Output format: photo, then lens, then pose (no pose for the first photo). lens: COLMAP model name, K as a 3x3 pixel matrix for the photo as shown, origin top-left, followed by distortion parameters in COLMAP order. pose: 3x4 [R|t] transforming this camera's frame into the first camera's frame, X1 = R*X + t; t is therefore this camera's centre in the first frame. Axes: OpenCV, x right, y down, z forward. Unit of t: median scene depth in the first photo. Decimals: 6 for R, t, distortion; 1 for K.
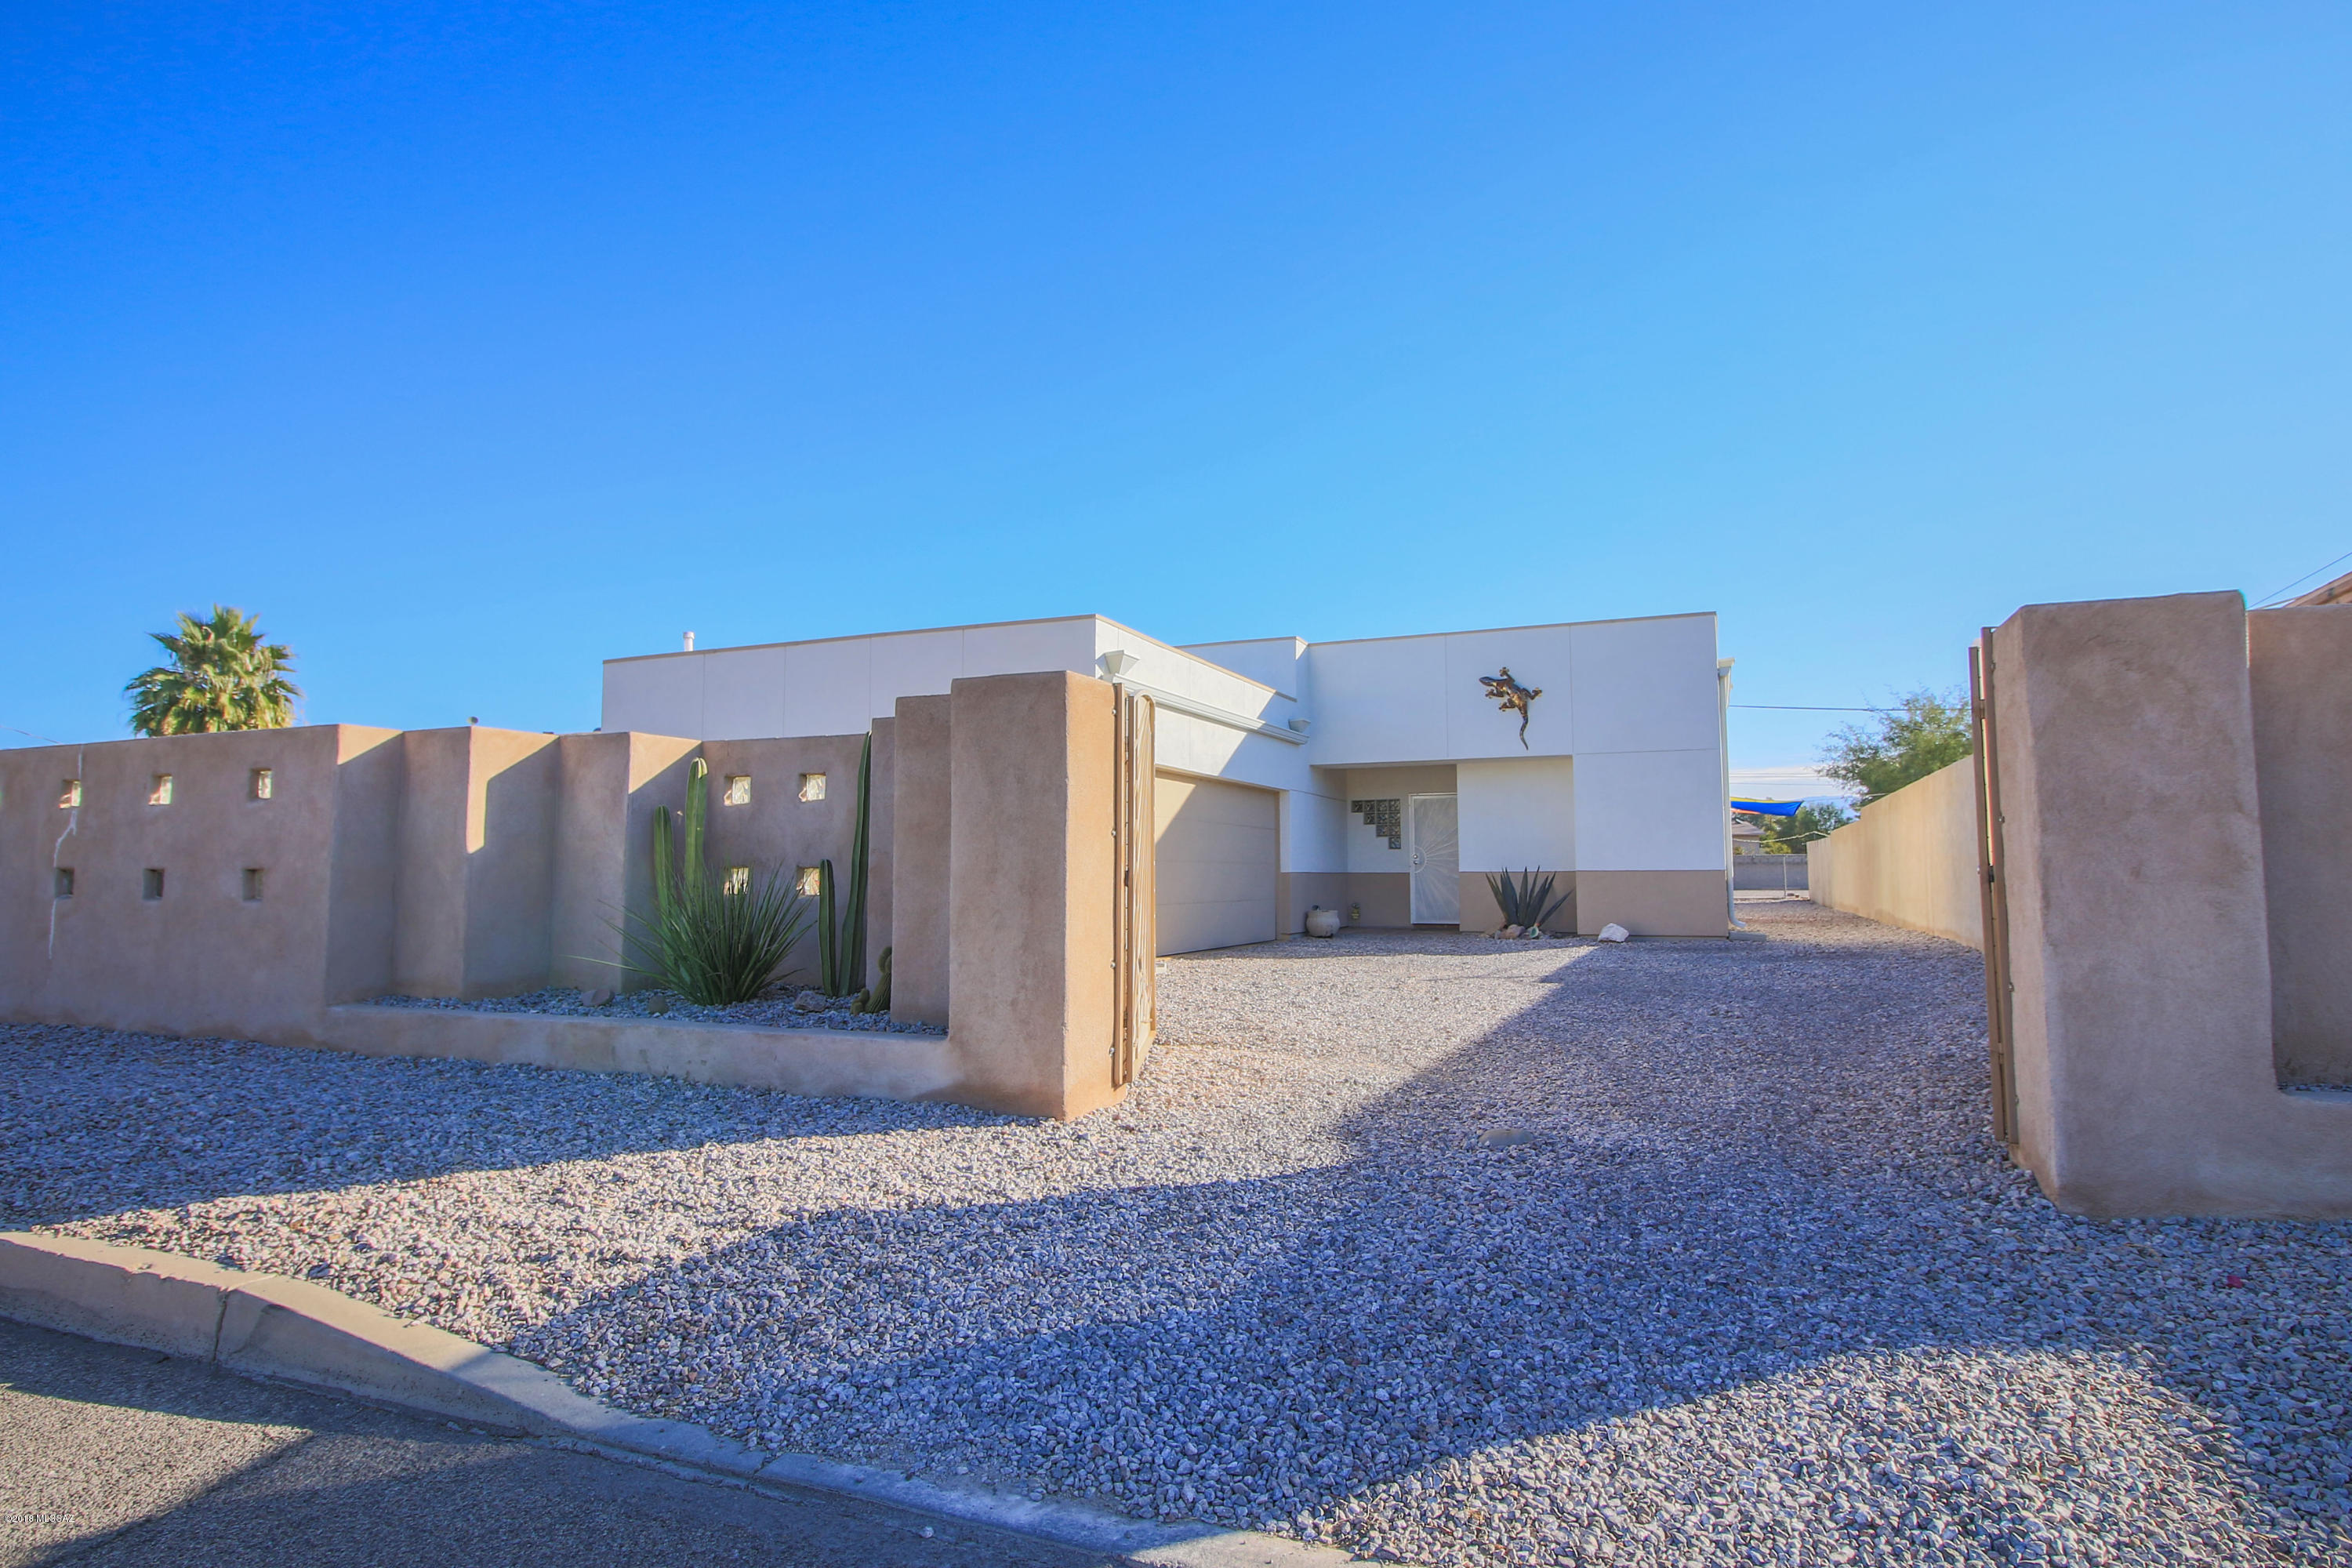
lens RADIAL K [[1192.5, 0, 1191.1], [0, 1192.5, 773.1], [0, 0, 1]] dist [-0.006051, -0.007916]
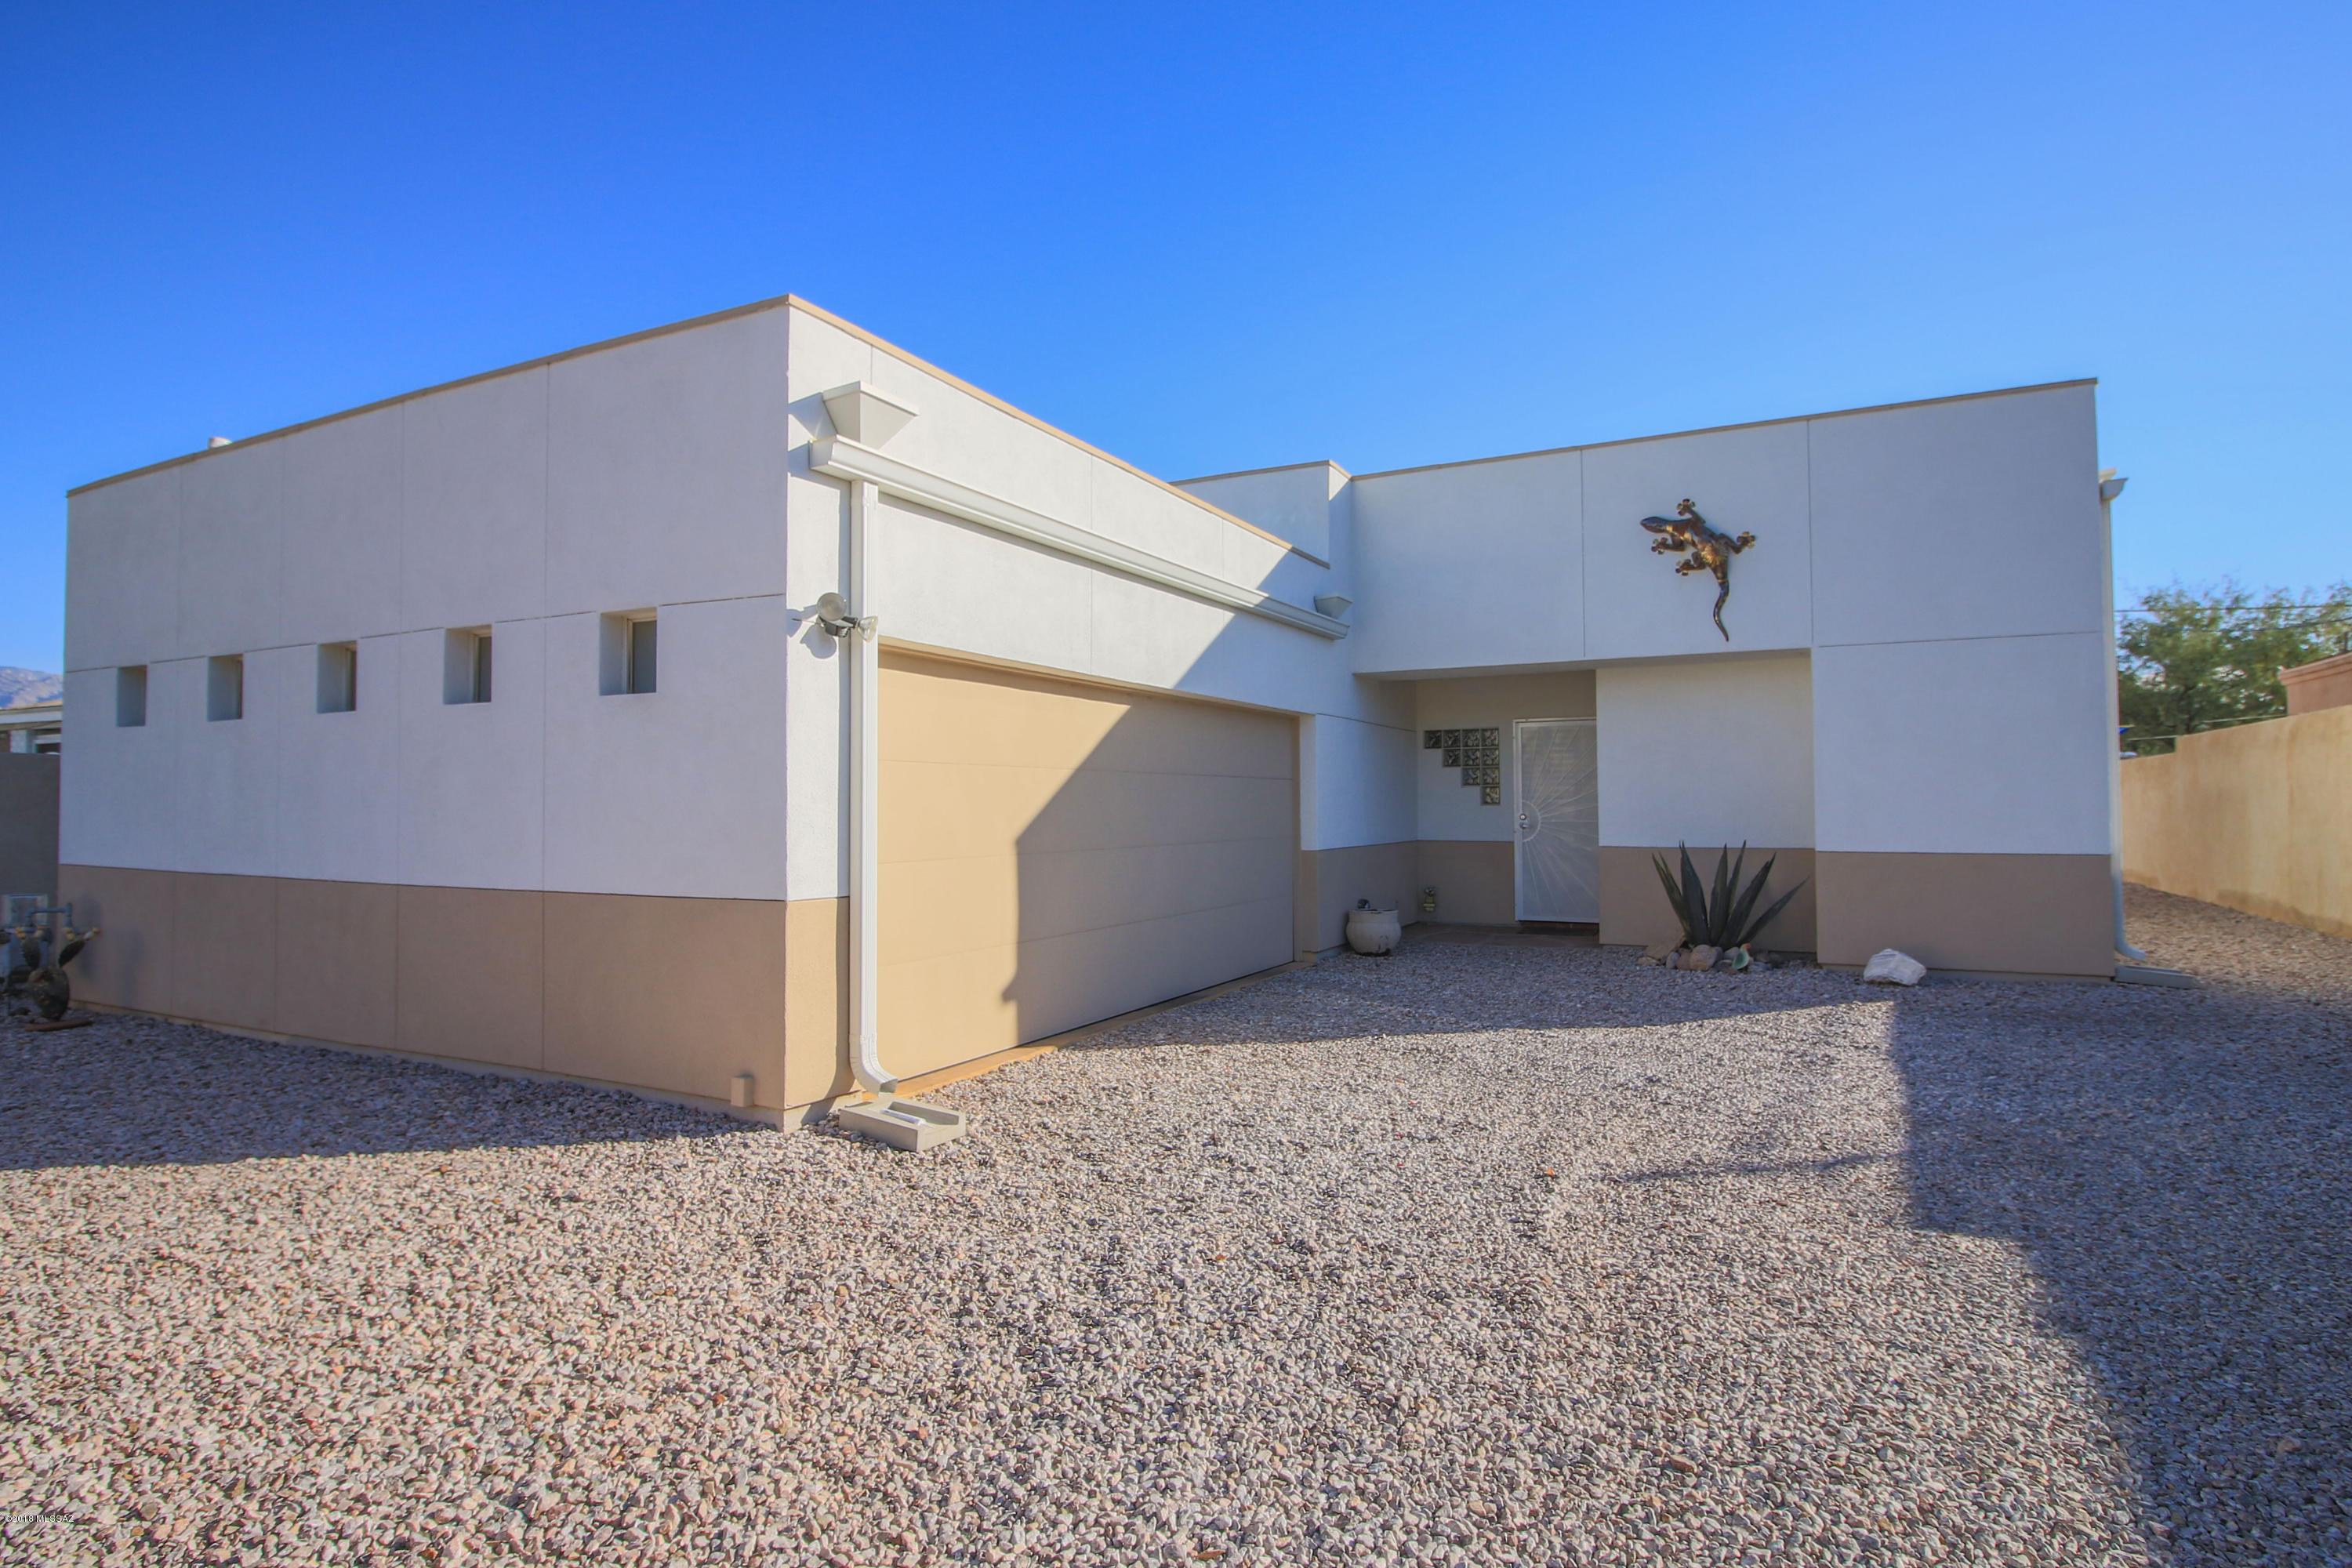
lens RADIAL K [[1192.5, 0, 1197.7], [0, 1192.5, 764.9], [0, 0, 1]] dist [-0.006051, -0.007916]
pose [[0.998134, -0.005803, -0.060787, 0.149444], [0.009081, 0.998511, 0.053783, 0.016984], [0.060384, -0.054235, 0.996701, 0.999712]]
